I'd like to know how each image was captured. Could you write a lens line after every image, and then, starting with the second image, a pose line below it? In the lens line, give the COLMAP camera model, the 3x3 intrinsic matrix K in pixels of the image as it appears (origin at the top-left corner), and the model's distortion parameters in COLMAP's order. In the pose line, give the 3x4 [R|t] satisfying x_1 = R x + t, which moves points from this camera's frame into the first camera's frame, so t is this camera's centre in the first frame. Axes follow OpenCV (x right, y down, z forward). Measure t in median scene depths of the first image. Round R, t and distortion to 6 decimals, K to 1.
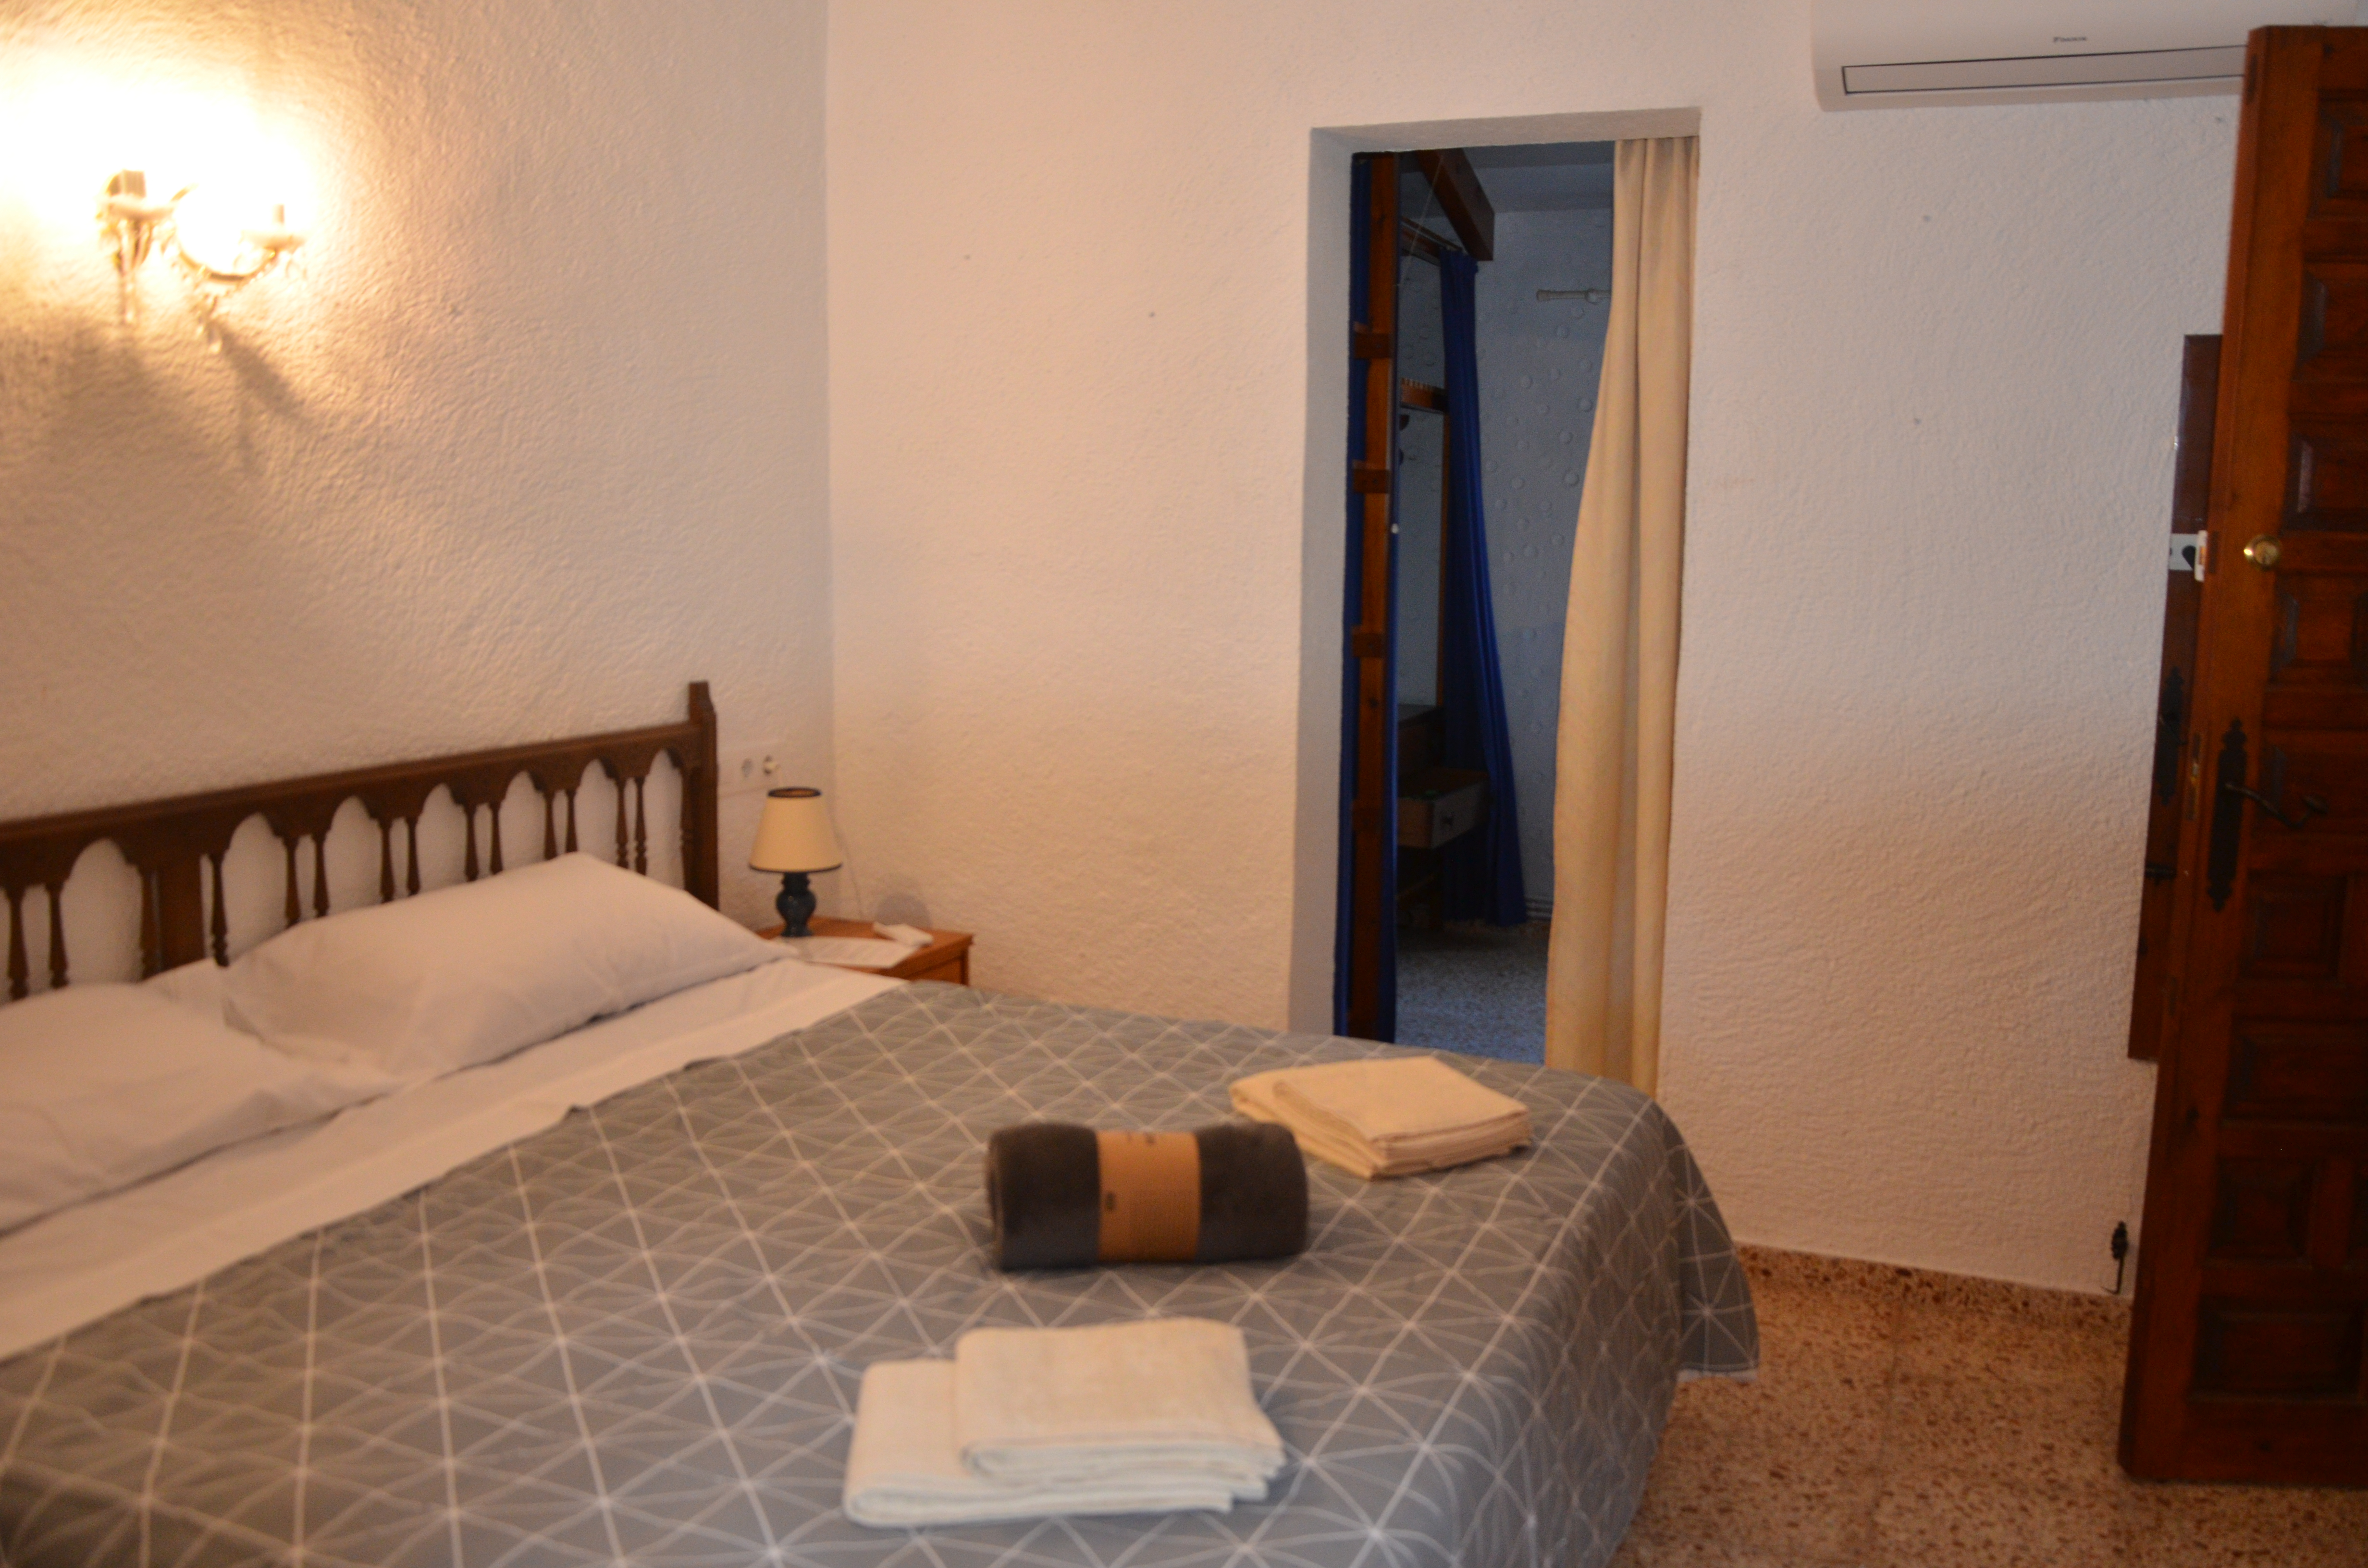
lens RADIAL K [[1911.2, 0, 1187.8], [0, 1911.2, 781.9], [0, 0, 1]] dist [-0.099176, 0.049614]
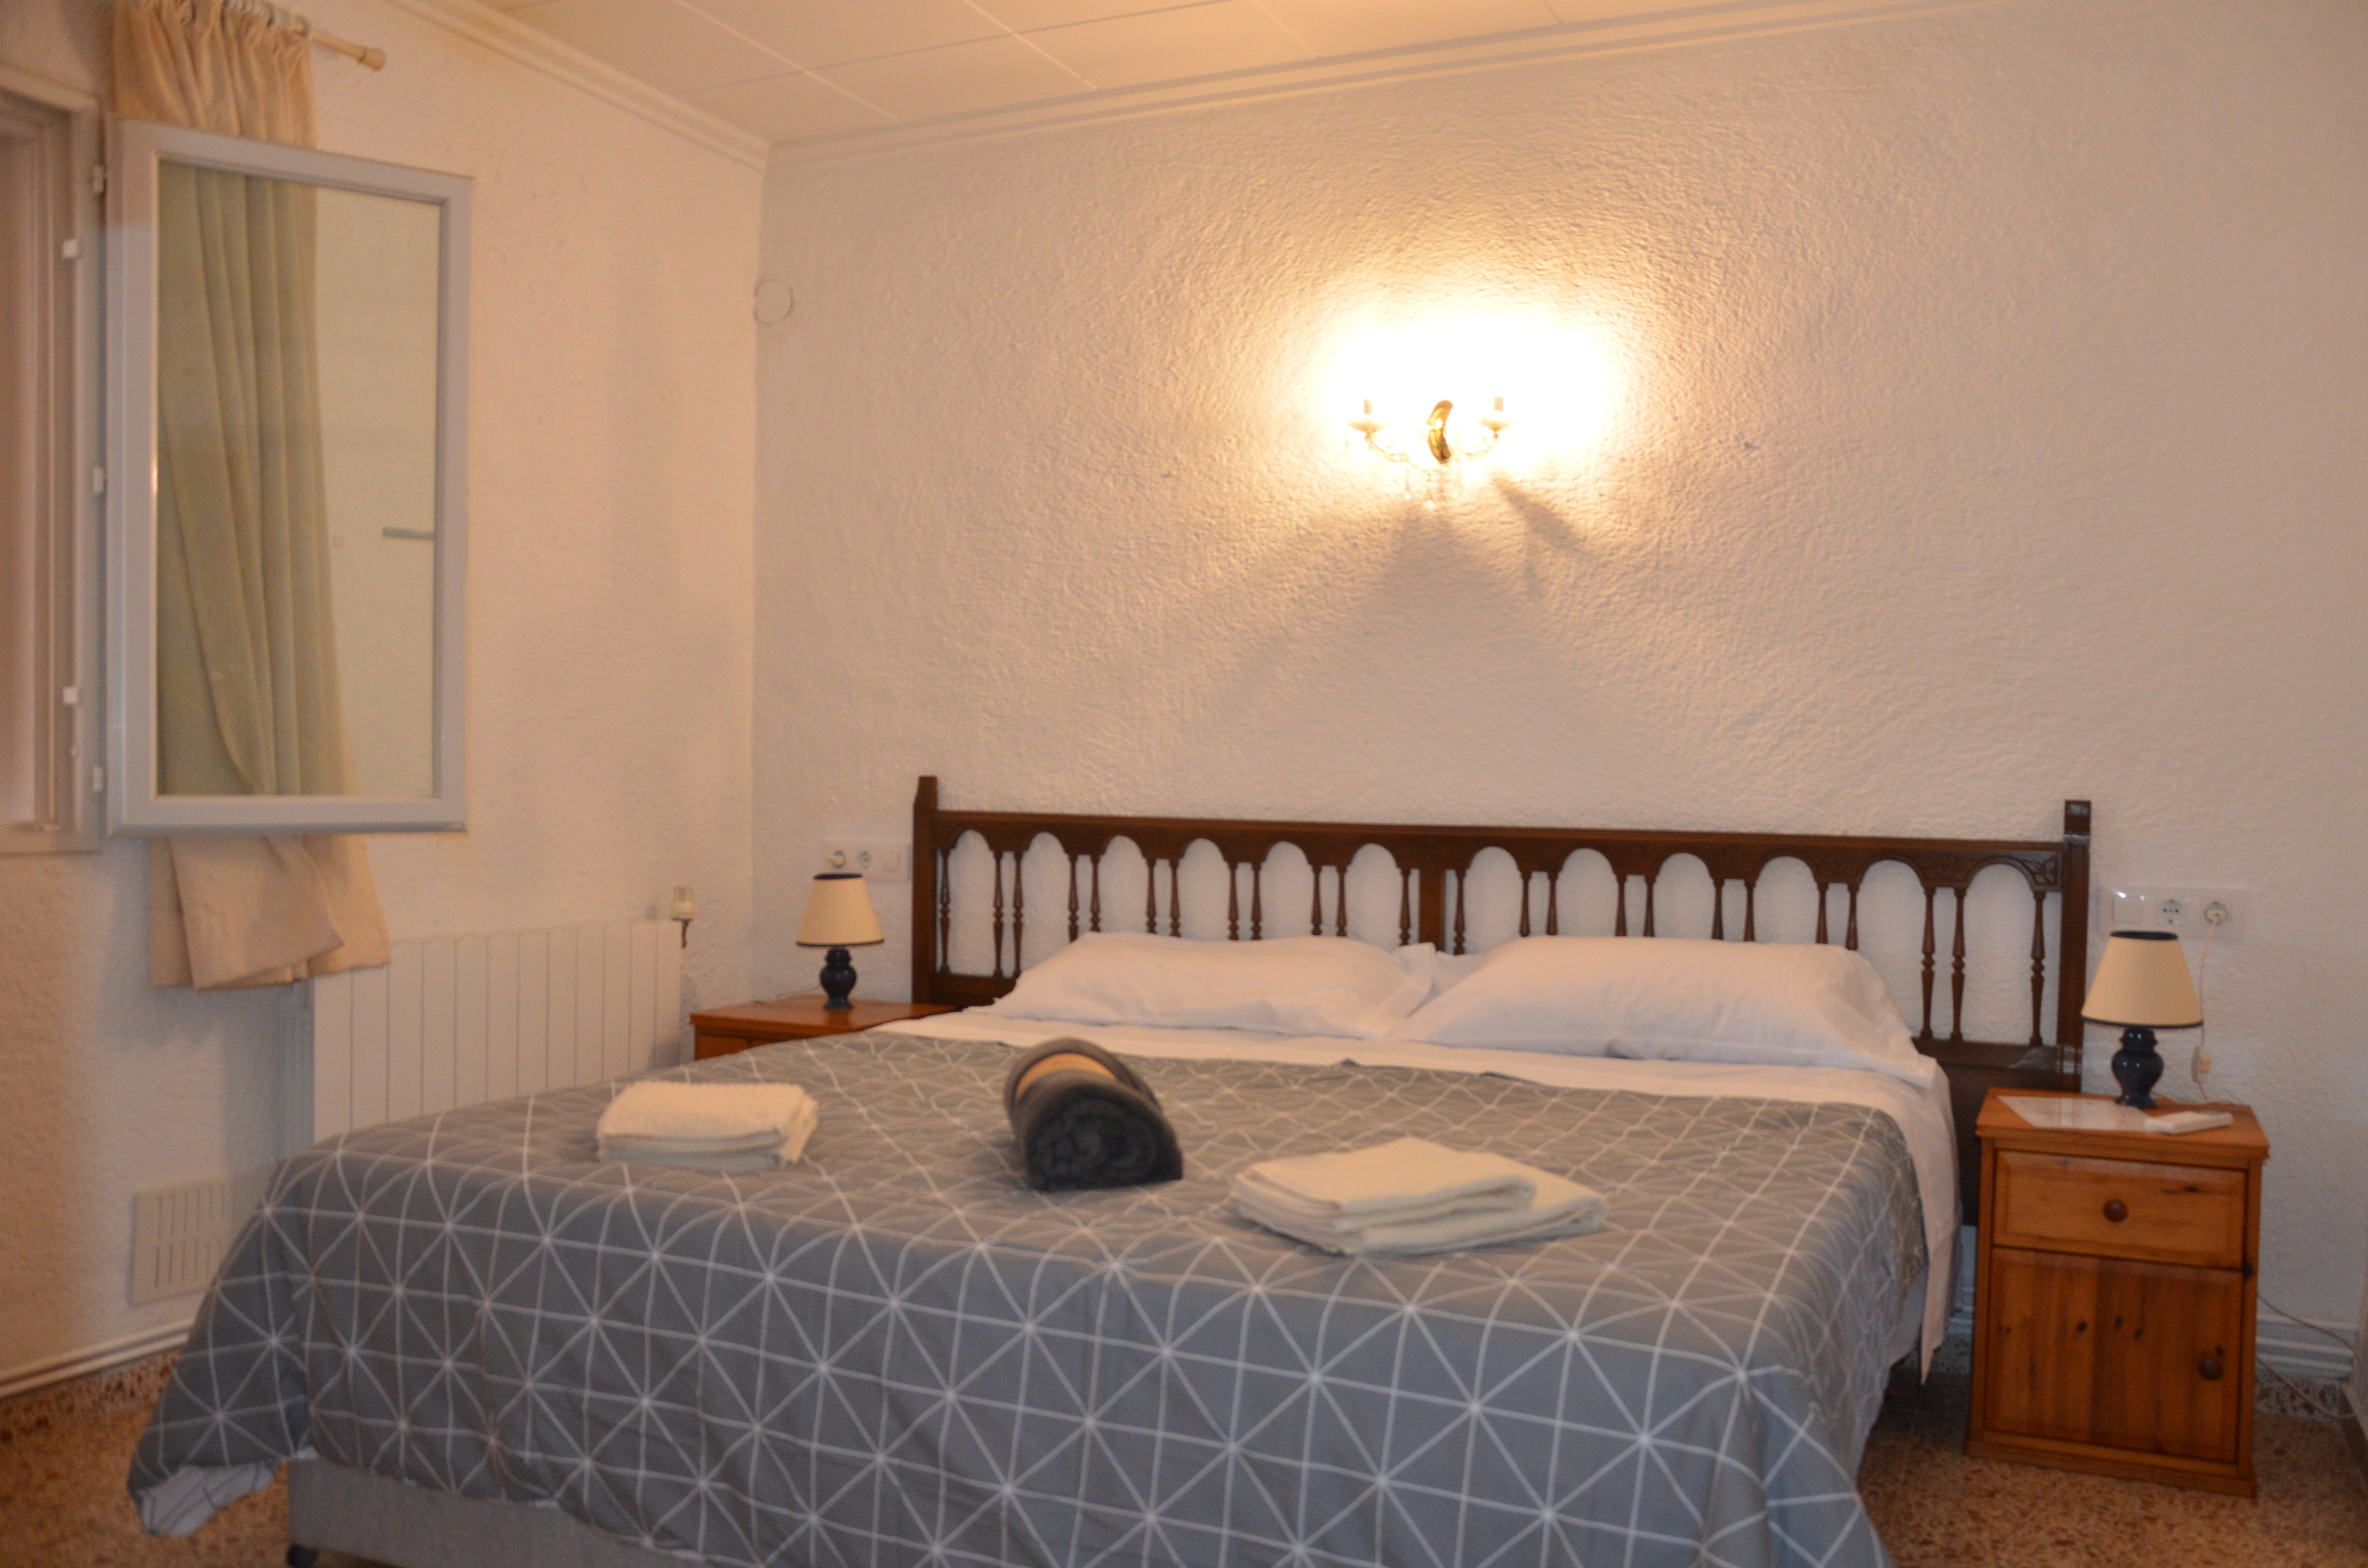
lens RADIAL K [[1911.2, 0, 1193.6], [0, 1911.2, 808.6], [0, 0, 1]] dist [-0.099176, 0.049614]
pose [[-0.016126, -0.001539, -0.999869, 0.794702], [-0.157443, 0.987528, 0.001019, 0.020583], [0.987396, 0.157439, -0.016167, 0.738878]]
